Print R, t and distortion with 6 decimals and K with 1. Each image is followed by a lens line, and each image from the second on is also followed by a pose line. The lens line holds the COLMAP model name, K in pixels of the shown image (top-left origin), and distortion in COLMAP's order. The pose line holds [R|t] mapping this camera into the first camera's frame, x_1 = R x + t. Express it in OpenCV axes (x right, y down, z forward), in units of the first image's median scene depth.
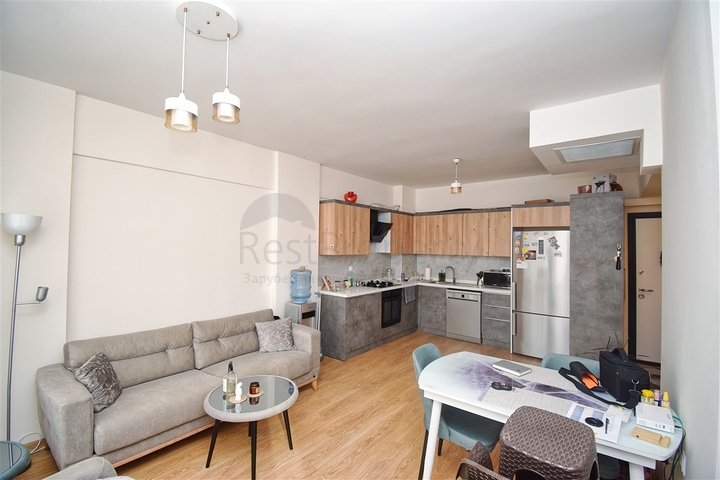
lens RADIAL K [[319.7, 0, 358.4], [0, 319.7, 237.5], [0, 0, 1]] dist [0.006737, -0.006794]
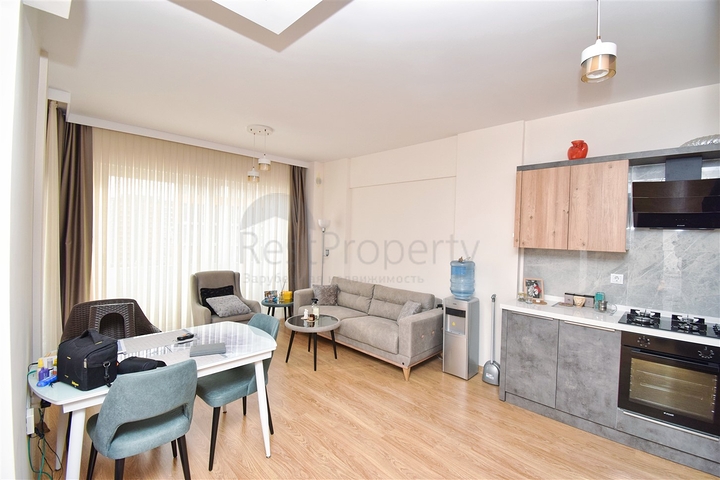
lens RADIAL K [[319.7, 0, 358.1], [0, 319.7, 238.5], [0, 0, 1]] dist [0.006737, -0.006794]
pose [[-0.114069, -0.006620, -0.993451, 0.615843], [-0.006905, 0.999959, -0.005871, 0.040488], [0.993449, 0.006190, -0.114110, 0.698538]]
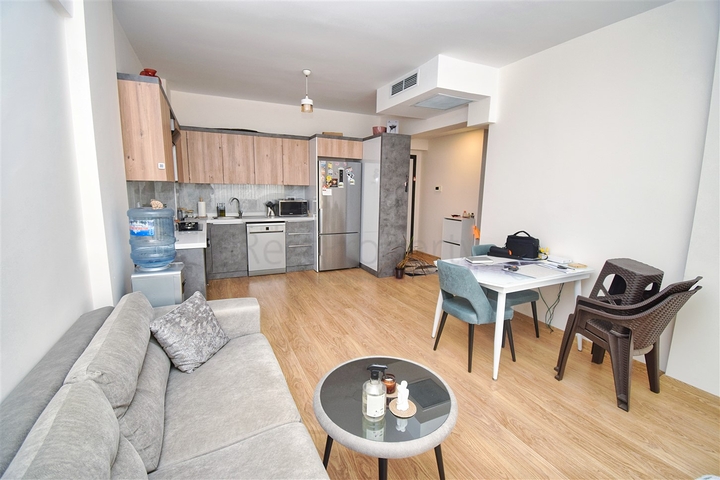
lens RADIAL K [[319.7, 0, 359.0], [0, 319.7, 239.3], [0, 0, 1]] dist [0.006737, -0.006794]
pose [[0.440278, -0.152181, 0.884871, -0.428482], [-0.031955, 0.982251, 0.184828, 0.037241], [-0.897293, -0.109651, 0.427600, 0.401996]]
